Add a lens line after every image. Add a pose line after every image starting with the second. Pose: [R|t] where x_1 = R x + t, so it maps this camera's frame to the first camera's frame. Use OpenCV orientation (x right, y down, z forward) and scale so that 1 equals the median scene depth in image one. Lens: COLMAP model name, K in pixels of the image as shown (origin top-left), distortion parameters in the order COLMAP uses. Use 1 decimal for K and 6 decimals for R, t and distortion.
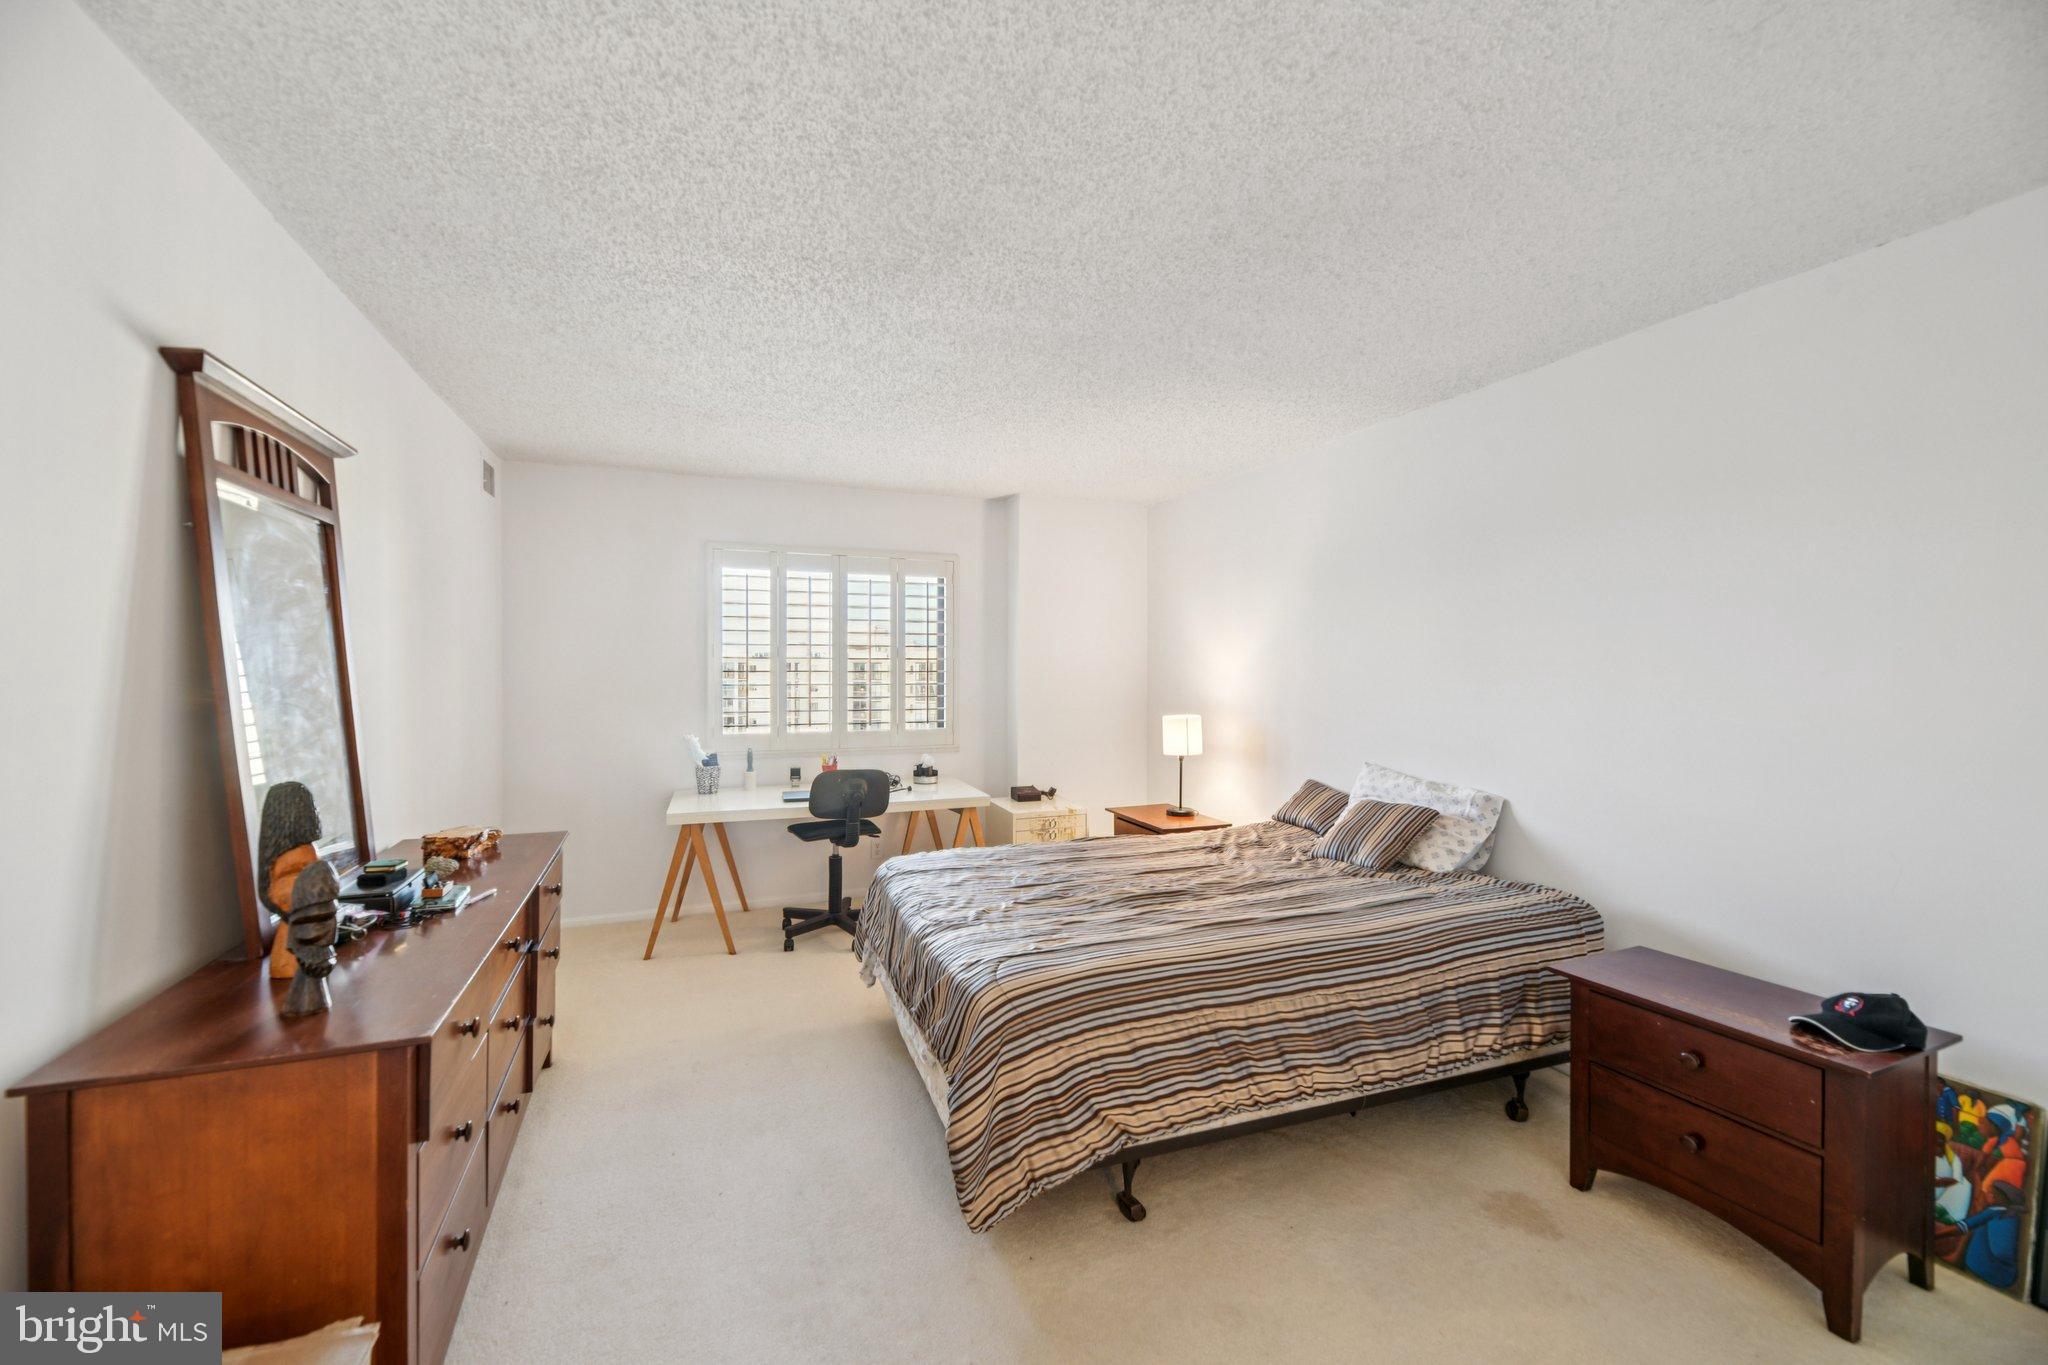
lens RADIAL K [[842.1, 0, 1020.0], [0, 842.1, 657.9], [0, 0, 1]] dist [0.001669, -0.000742]
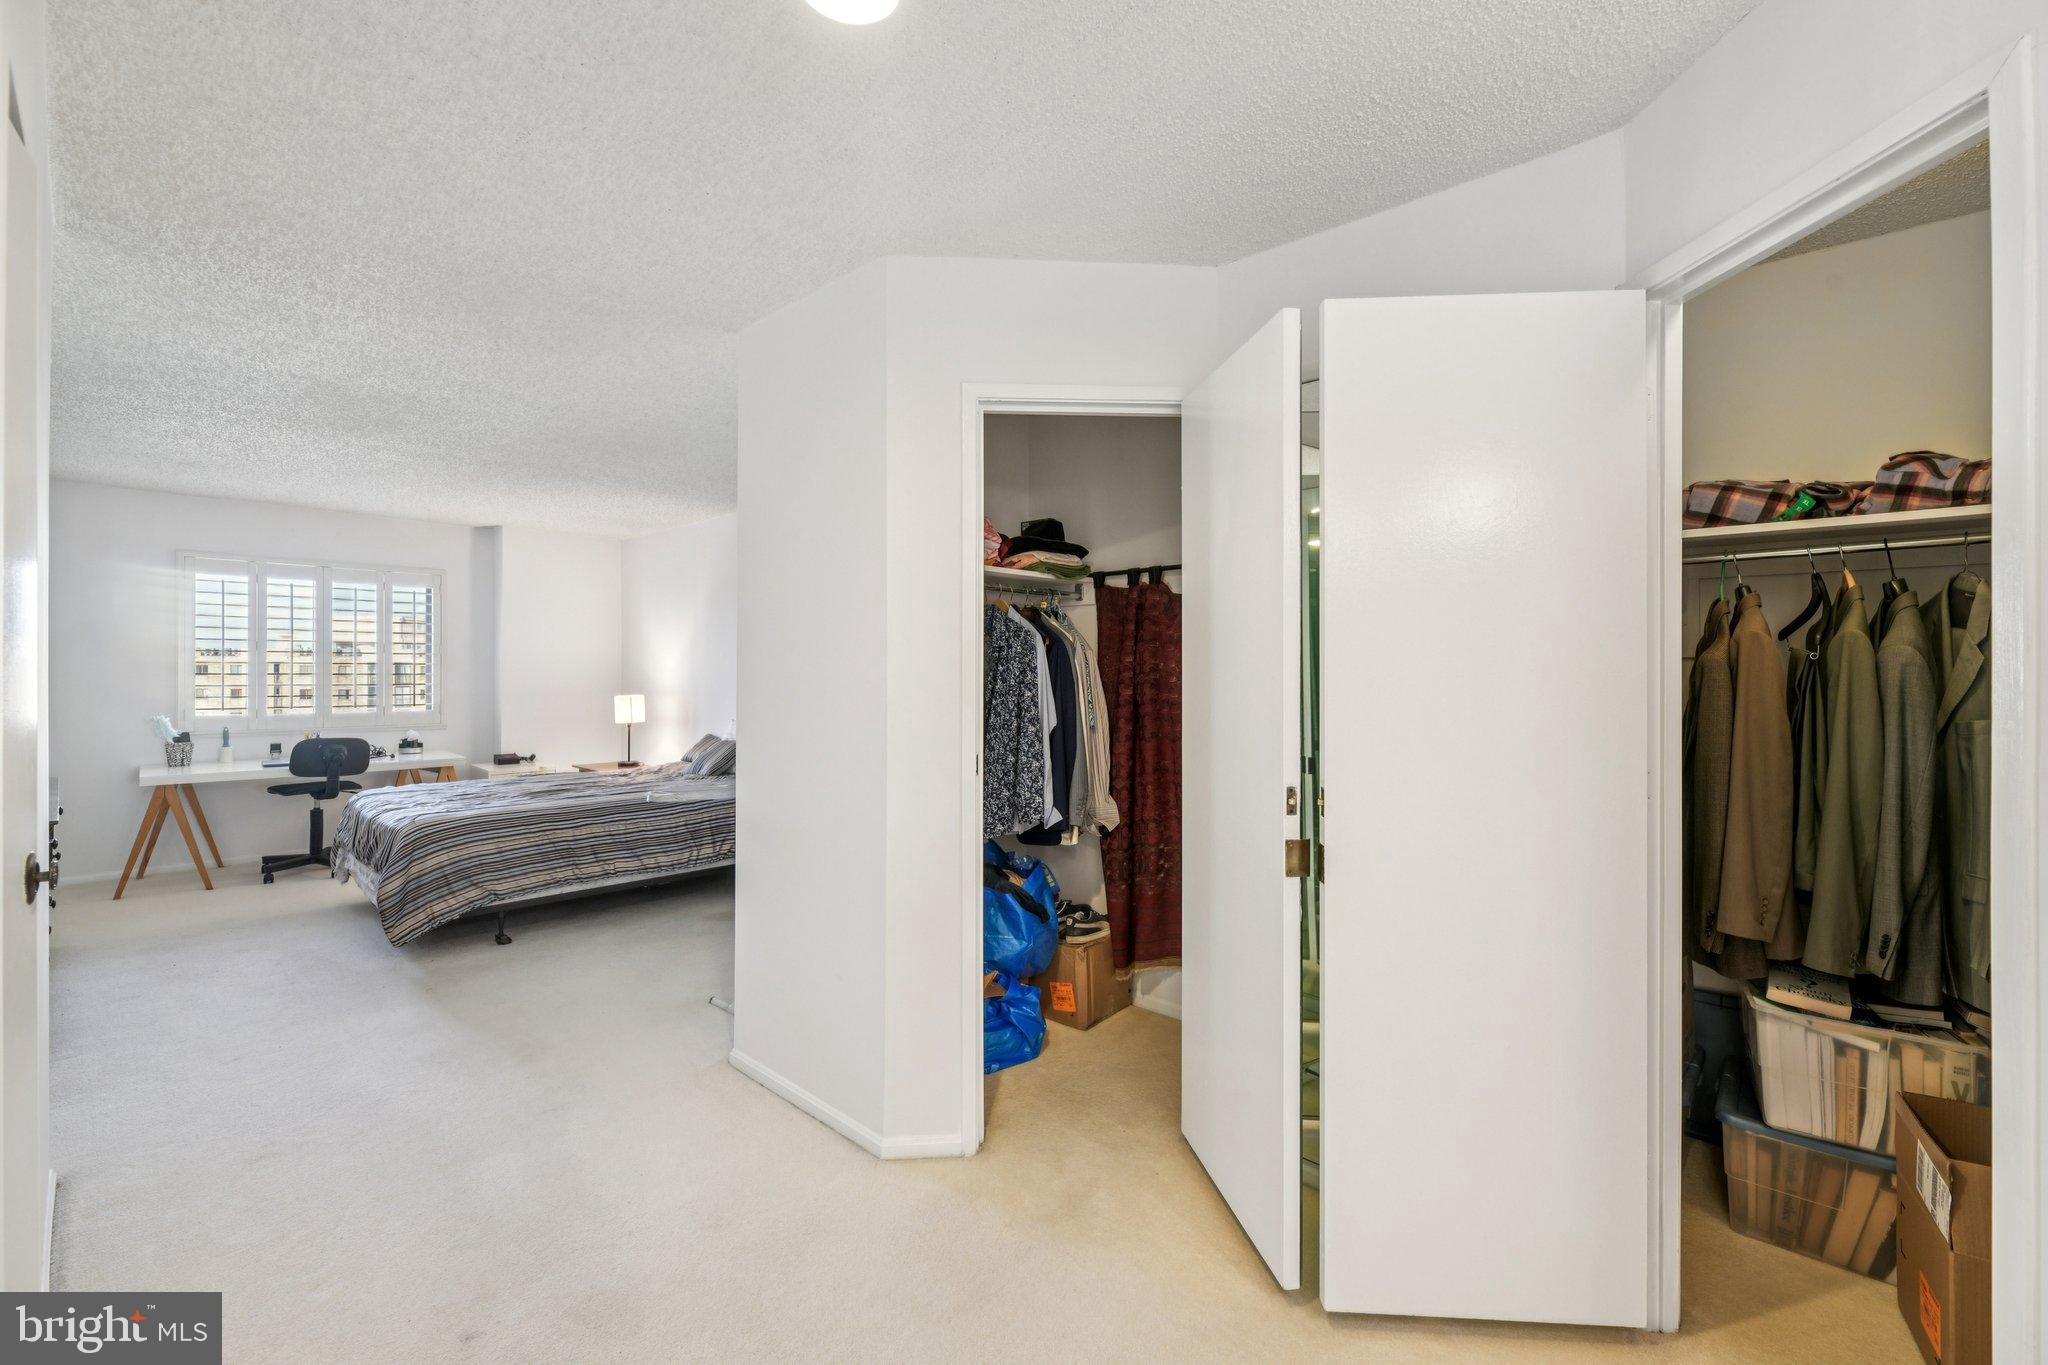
lens RADIAL K [[882.0, 0, 1051.6], [0, 882.0, 668.6], [0, 0, 1]] dist [0.003033, 0.000067]
pose [[0.896642, 0.003163, 0.442746, 0.177015], [-0.006536, 0.999960, 0.006094, 0.010481], [-0.442709, -0.008358, 0.896627, -0.657510]]
